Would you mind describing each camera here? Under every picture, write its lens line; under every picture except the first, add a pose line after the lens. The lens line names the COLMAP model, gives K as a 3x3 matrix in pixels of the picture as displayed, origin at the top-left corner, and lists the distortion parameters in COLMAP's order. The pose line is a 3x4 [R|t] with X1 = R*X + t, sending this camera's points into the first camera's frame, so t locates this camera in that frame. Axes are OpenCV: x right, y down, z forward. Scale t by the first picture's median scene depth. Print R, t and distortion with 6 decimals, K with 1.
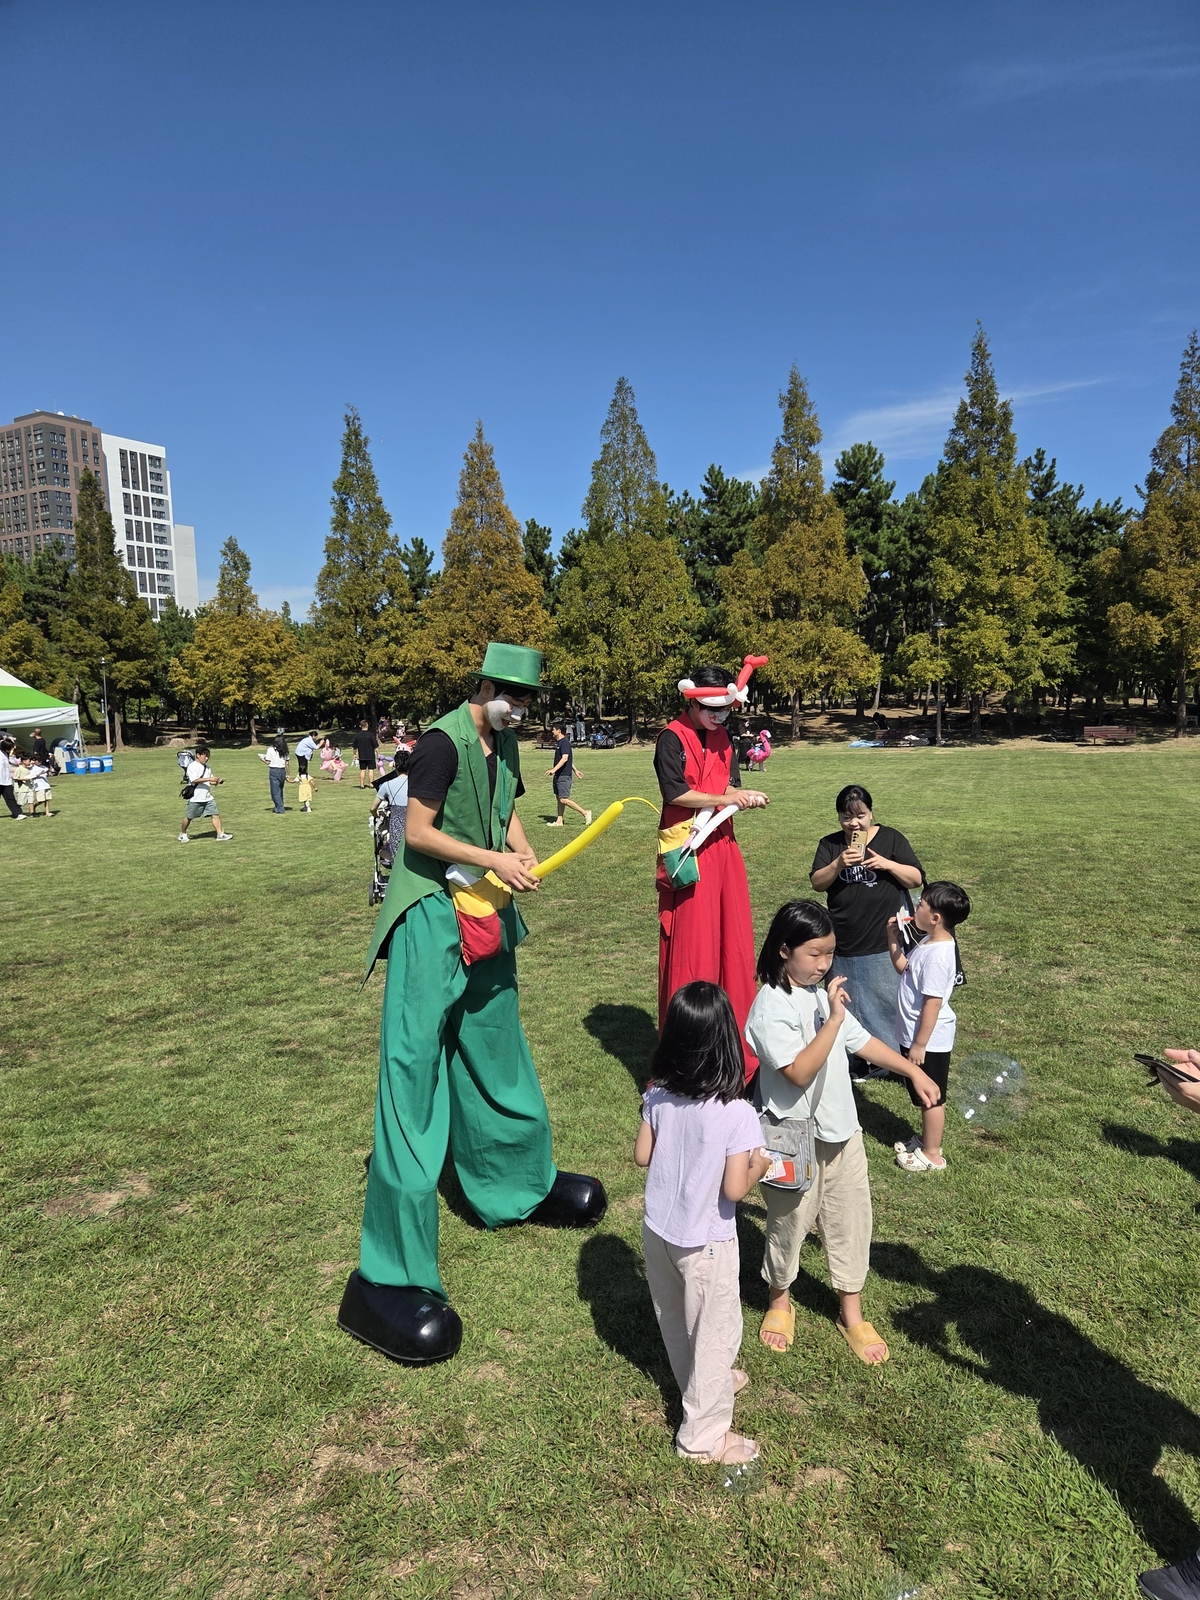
lens RADIAL K [[1111.4, 0, 643.5], [0, 1111.4, 825.6], [0, 0, 1]] dist [0.068262, -0.063230]
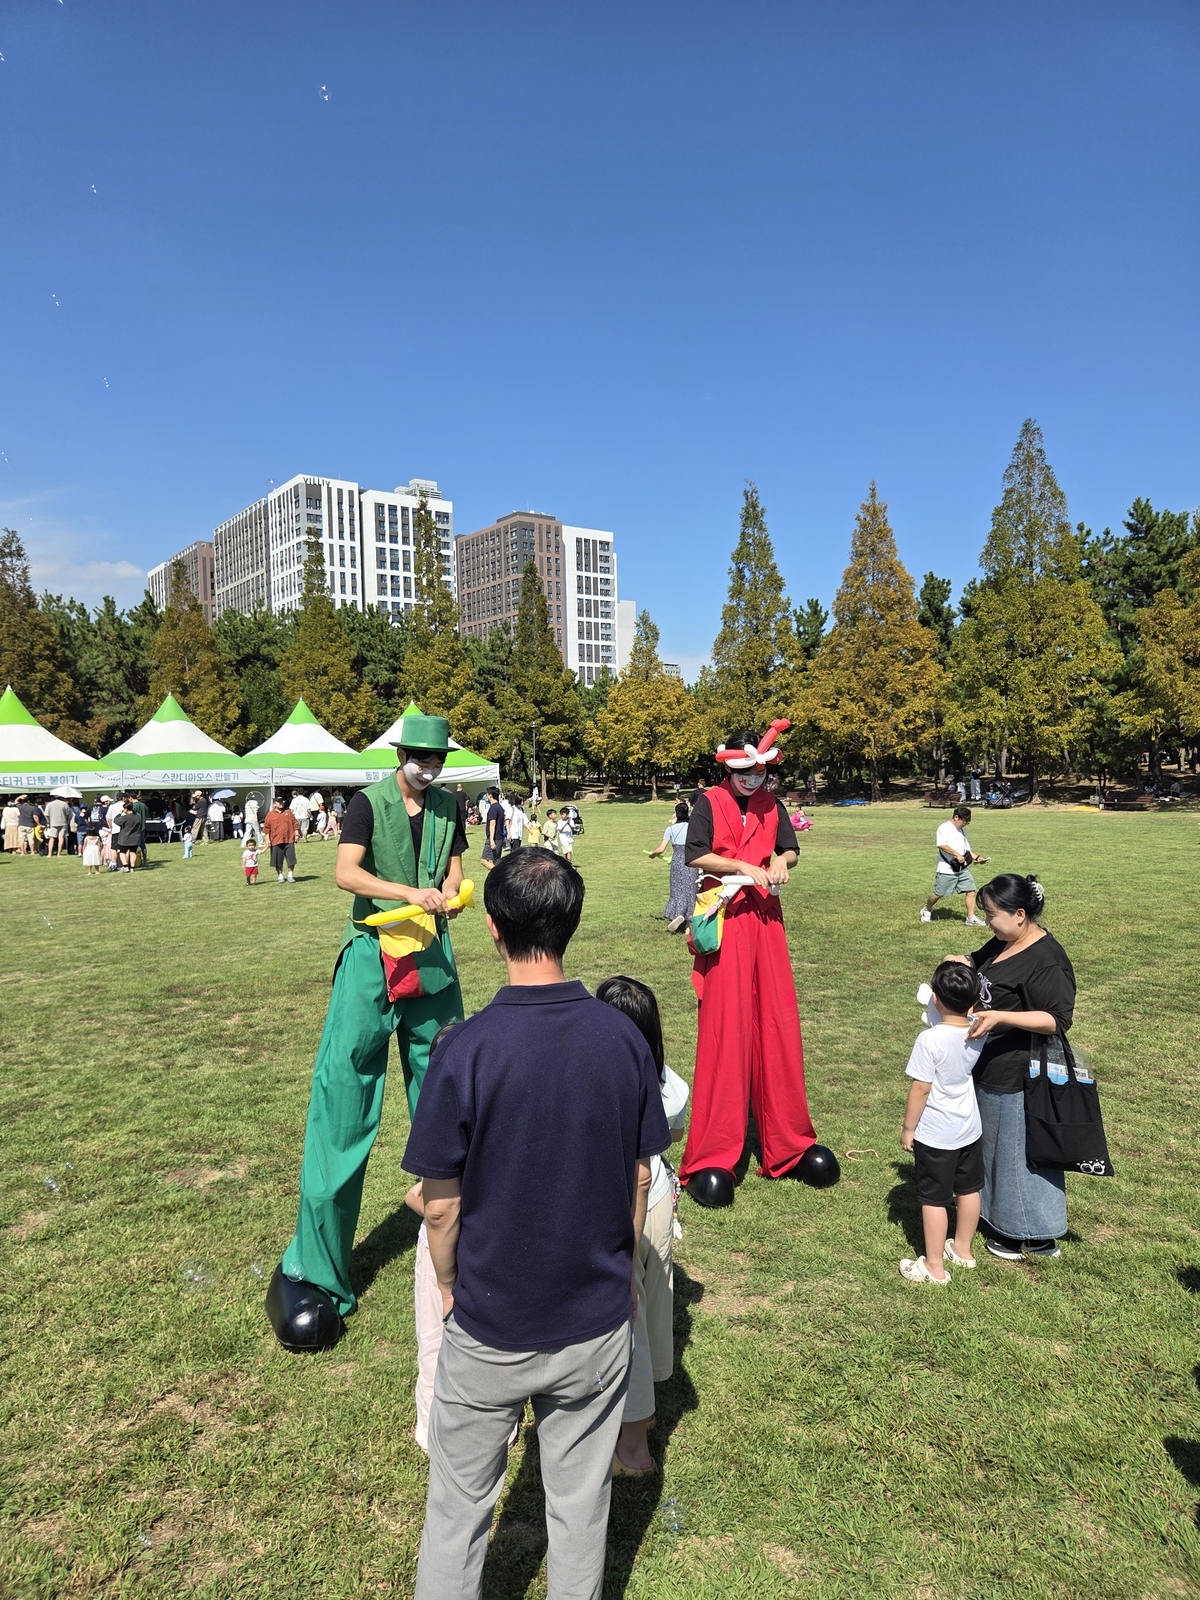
lens RADIAL K [[1118.1, 0, 591.4], [0, 1118.1, 801.6], [0, 0, 1]] dist [0.074744, -0.066314]
pose [[0.914971, 0.014022, -0.403275, 0.030886], [-0.043072, 0.997080, -0.063055, -0.000884], [0.401213, 0.075063, 0.912904, 0.001741]]
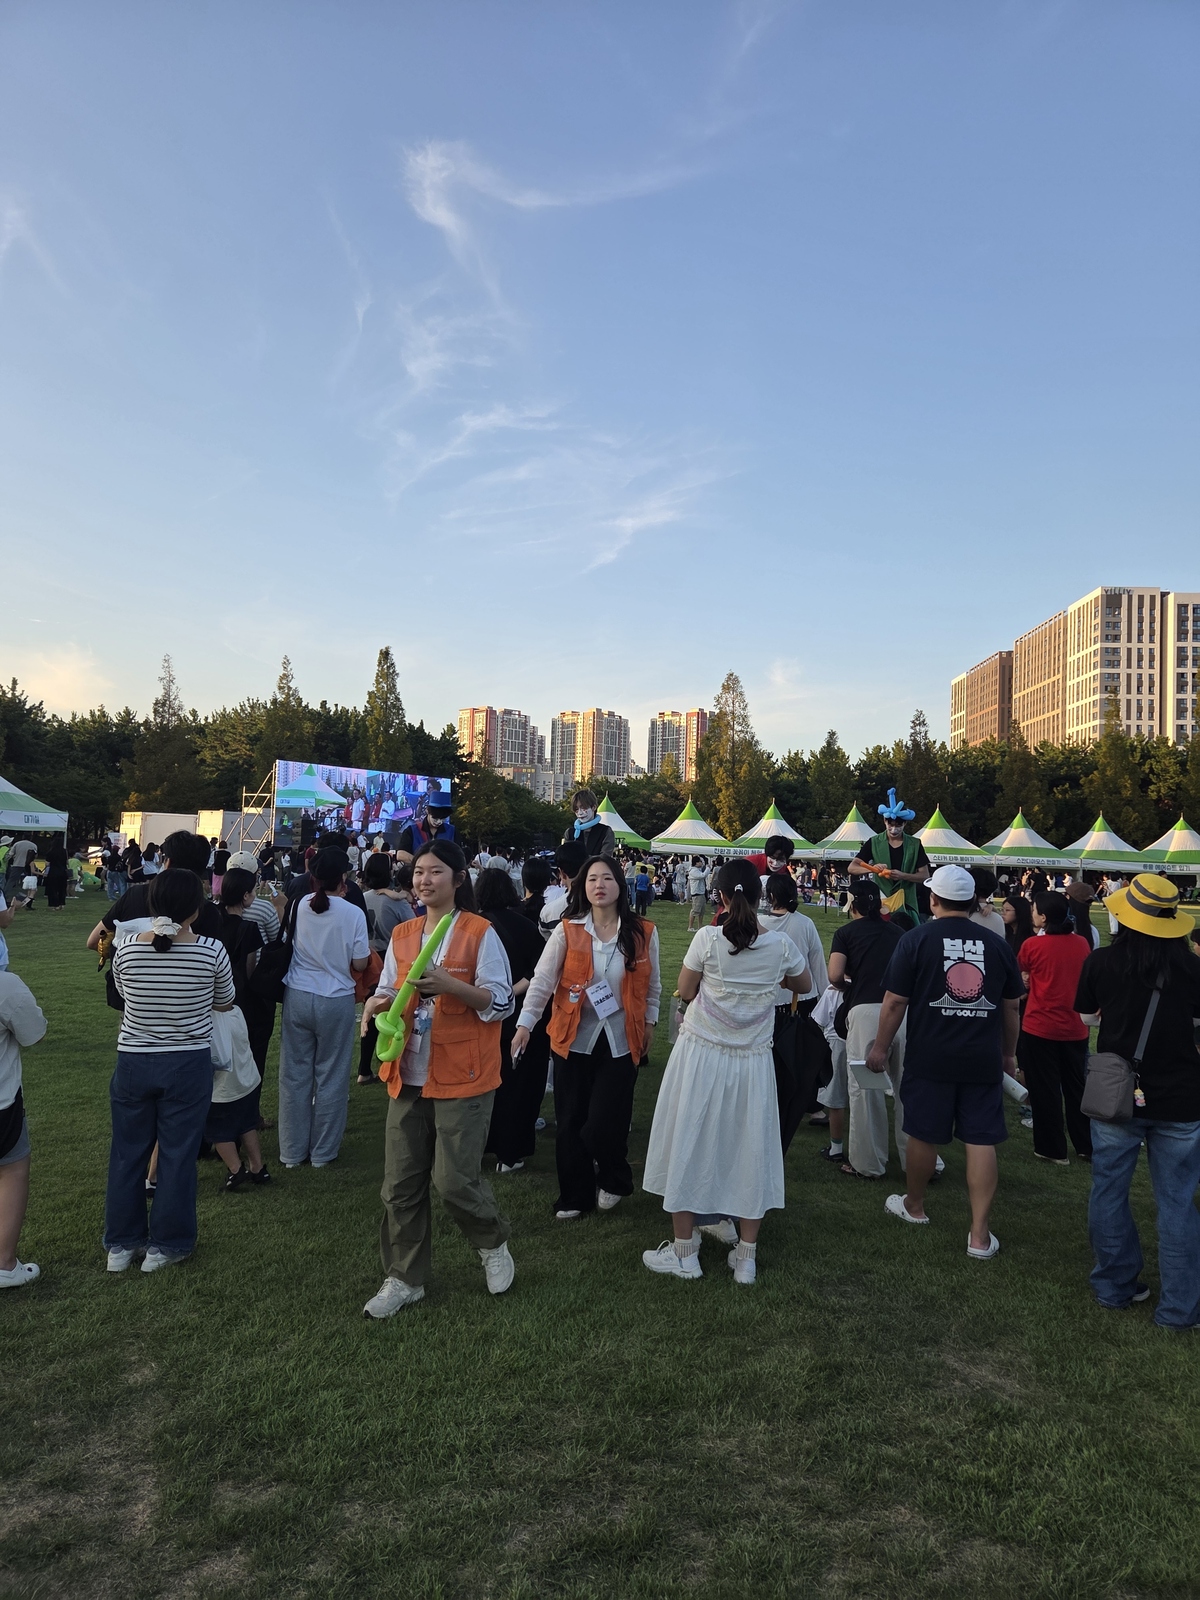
lens RADIAL K [[1124.7, 0, 612.9], [0, 1124.7, 801.0], [0, 0, 1]] dist [0.080156, -0.065519]
pose [[0.484610, -0.008038, -0.874693, 0.368913], [-0.133488, 0.987566, -0.083032, 0.046906], [0.864485, 0.156999, 0.477511, -0.422185]]
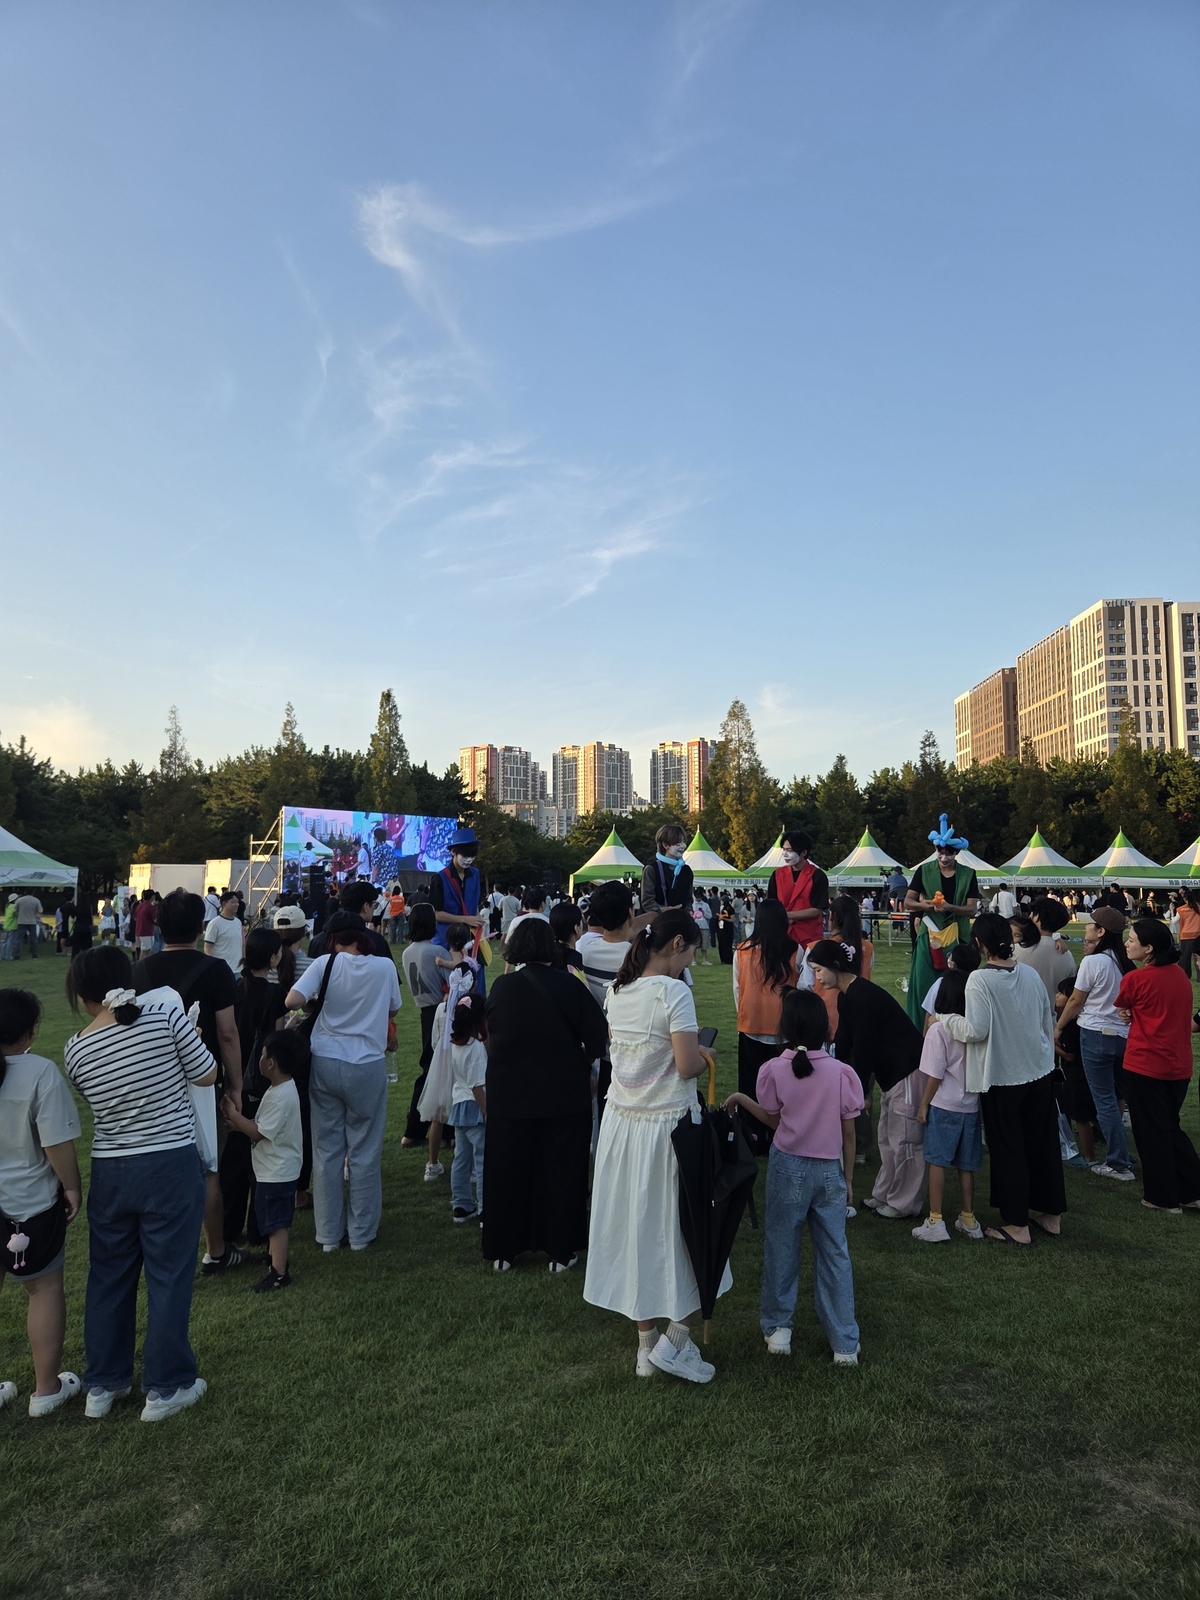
lens RADIAL K [[1127.1, 0, 586.6], [0, 1127.1, 786.1], [0, 0, 1]] dist [0.074108, -0.060509]
pose [[0.461721, -0.063828, -0.884726, 0.345164], [-0.097916, 0.987645, -0.122353, 0.044479], [0.881605, 0.143122, 0.449766, -0.423032]]
